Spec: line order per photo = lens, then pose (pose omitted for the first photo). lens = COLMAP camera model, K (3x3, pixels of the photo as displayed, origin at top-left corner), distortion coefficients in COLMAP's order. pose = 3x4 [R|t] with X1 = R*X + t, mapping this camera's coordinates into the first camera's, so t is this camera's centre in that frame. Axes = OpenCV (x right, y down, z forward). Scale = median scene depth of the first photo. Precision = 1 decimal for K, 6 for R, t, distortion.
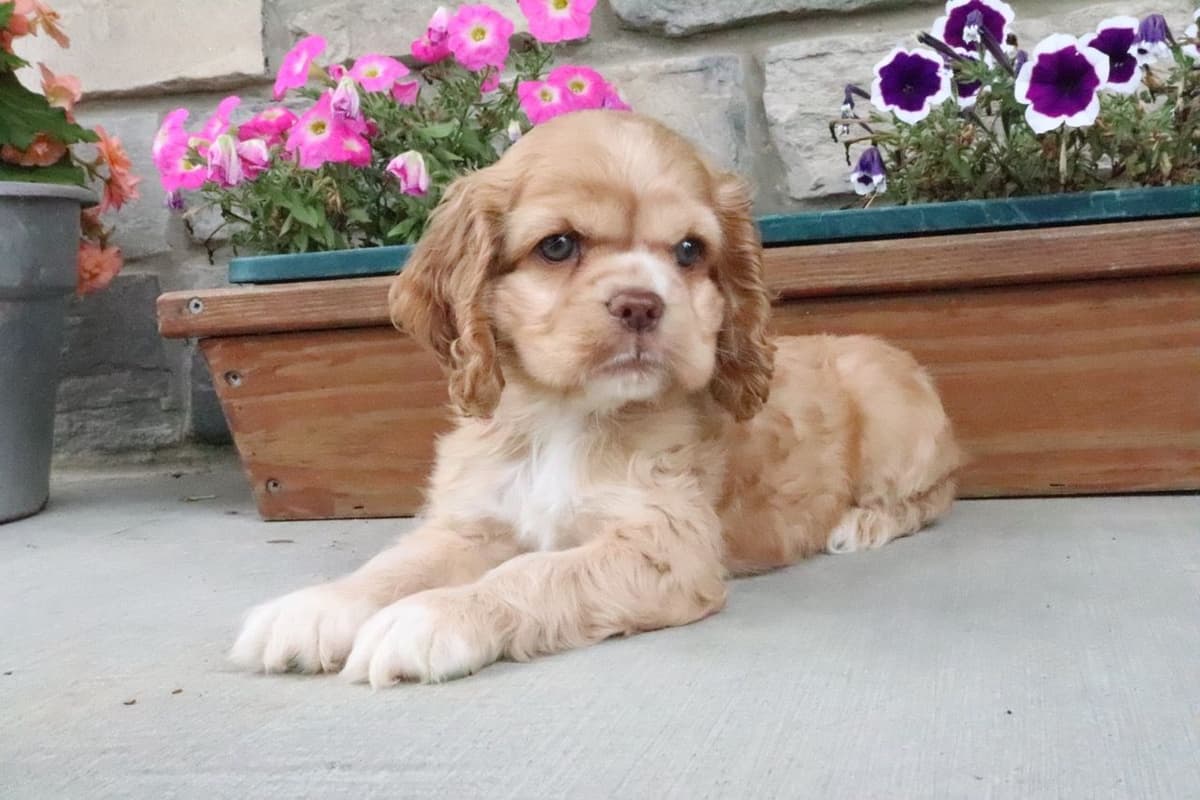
lens RADIAL K [[1714.5, 0, 629.4], [0, 1714.5, 395.3], [0, 0, 1]] dist [0.038979, 0.157078]
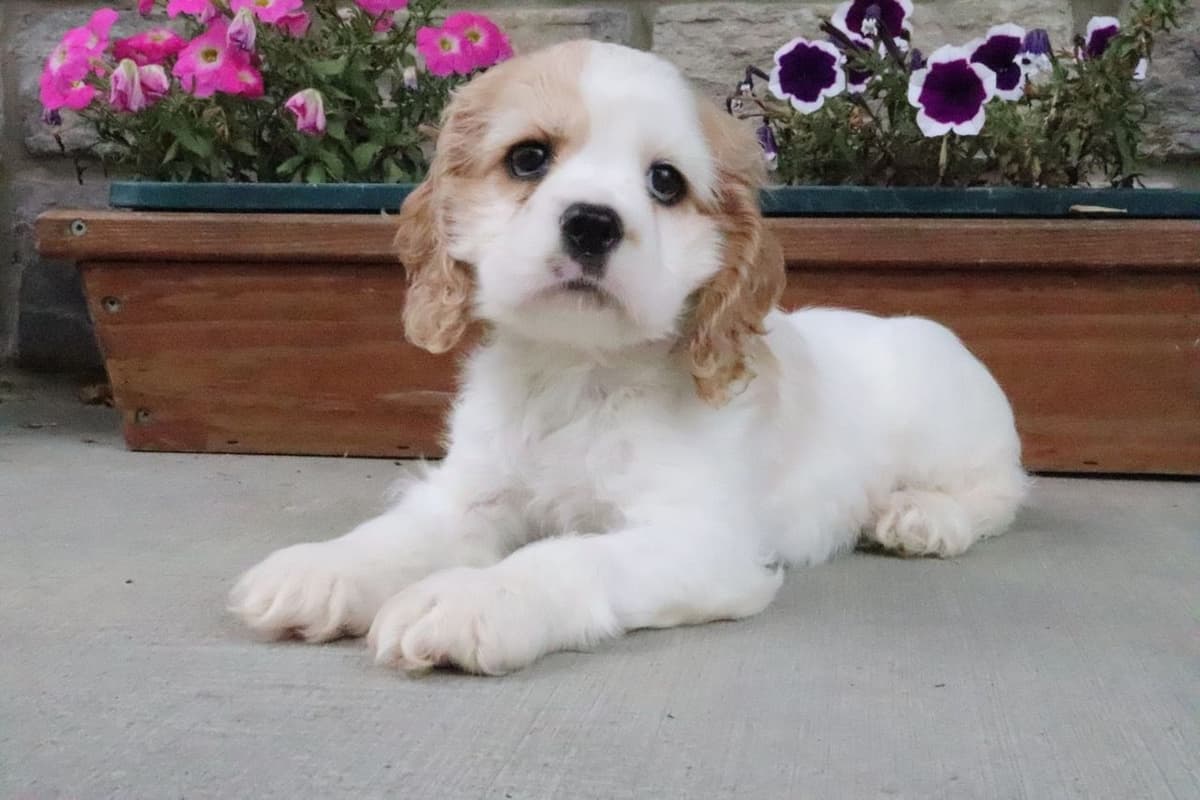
lens RADIAL K [[2109.4, 0, 645.2], [0, 2109.4, 404.8], [0, 0, 1]] dist [0.155526, 0.205987]
pose [[0.989405, 0.063588, 0.130517, -0.082366], [-0.066454, 0.997632, 0.017719, 0.005752], [-0.129082, -0.026204, 0.991288, -0.250394]]
